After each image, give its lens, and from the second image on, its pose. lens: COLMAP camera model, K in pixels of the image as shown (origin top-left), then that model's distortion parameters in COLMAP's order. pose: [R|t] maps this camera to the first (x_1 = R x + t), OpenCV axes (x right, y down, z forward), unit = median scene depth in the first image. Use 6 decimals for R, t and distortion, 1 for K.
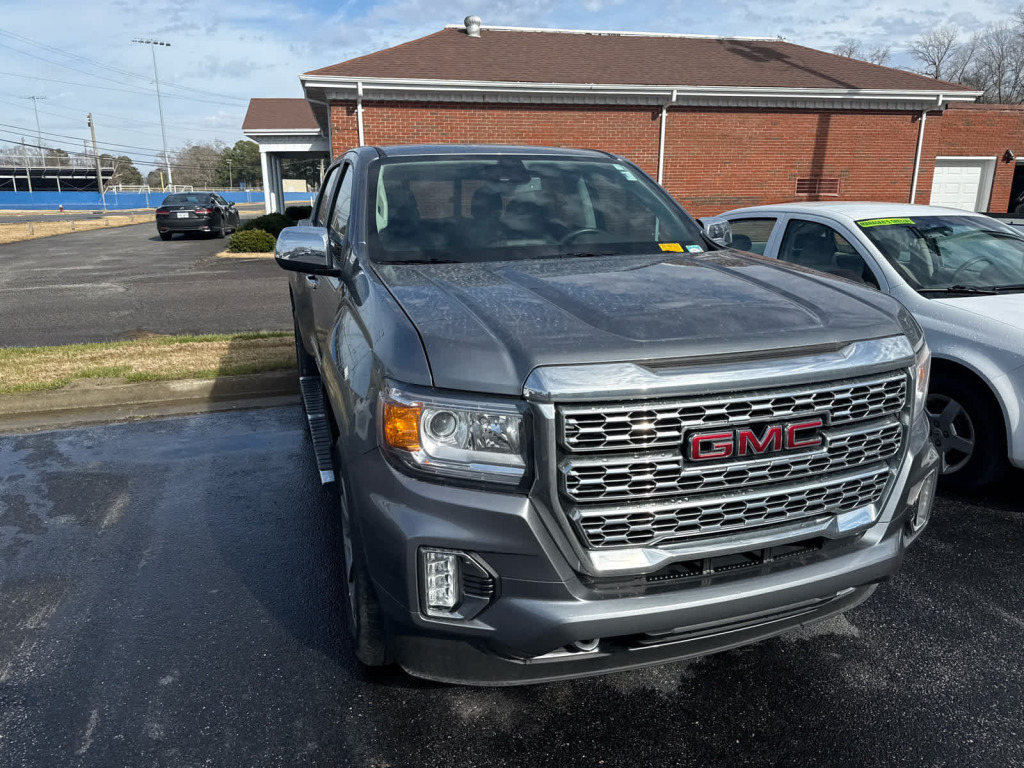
lens RADIAL K [[720.2, 0, 501.7], [0, 720.2, 389.9], [0, 0, 1]] dist [0.020549, -0.023666]
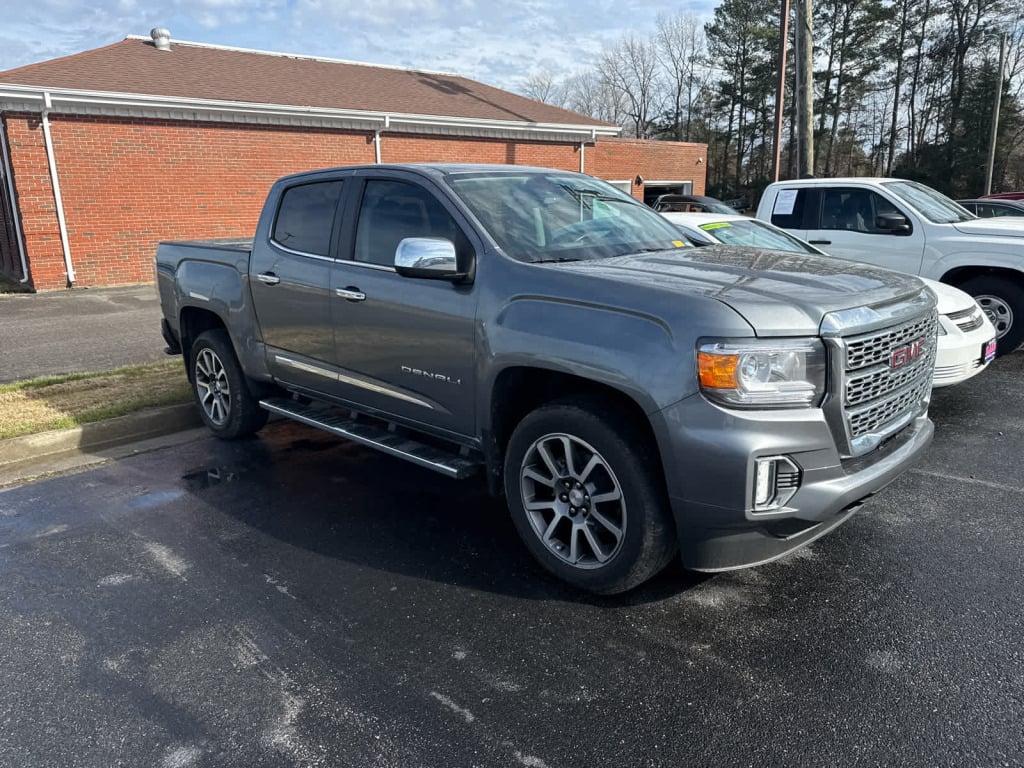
lens RADIAL K [[720.2, 0, 501.5], [0, 720.2, 386.8], [0, 0, 1]] dist [0.020549, -0.023666]
pose [[0.893482, -0.121473, 0.432360, -0.349032], [0.135686, 0.990750, -0.002045, 0.008169], [-0.428112, 0.060492, 0.901699, -0.005006]]
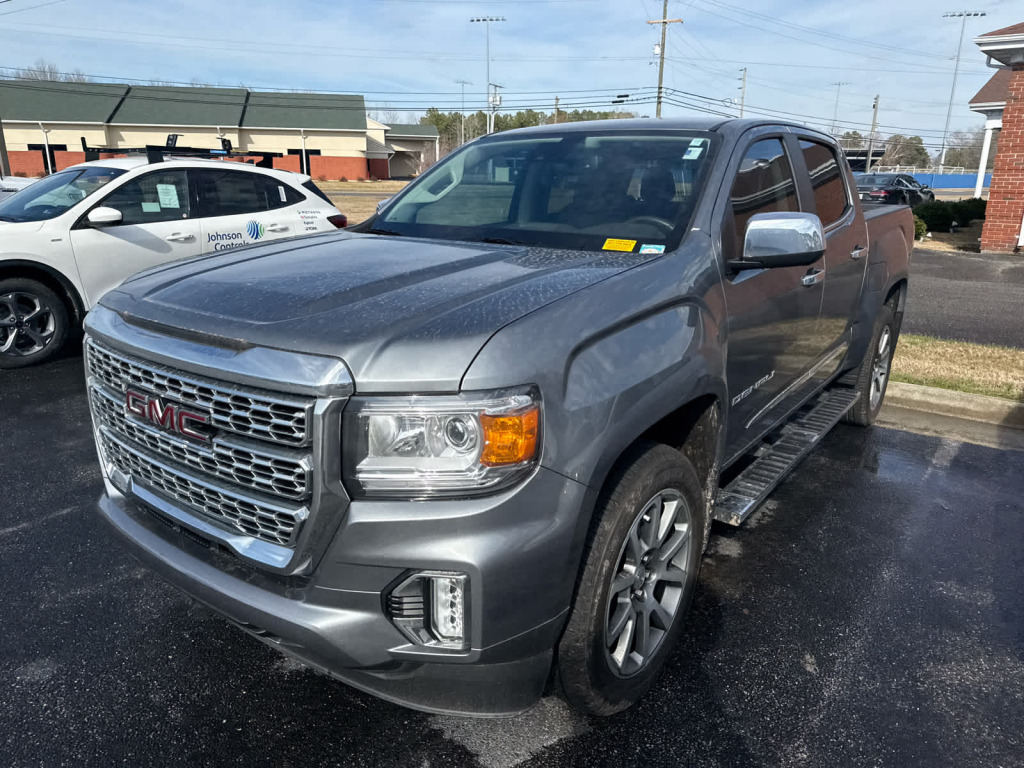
lens RADIAL K [[720.2, 0, 509.5], [0, 720.2, 376.9], [0, 0, 1]] dist [0.020549, -0.023666]
pose [[0.578153, 0.235014, -0.781350, 0.450792], [-0.228748, 0.965903, 0.121264, -0.068553], [0.783207, 0.108623, 0.612199, 0.238017]]
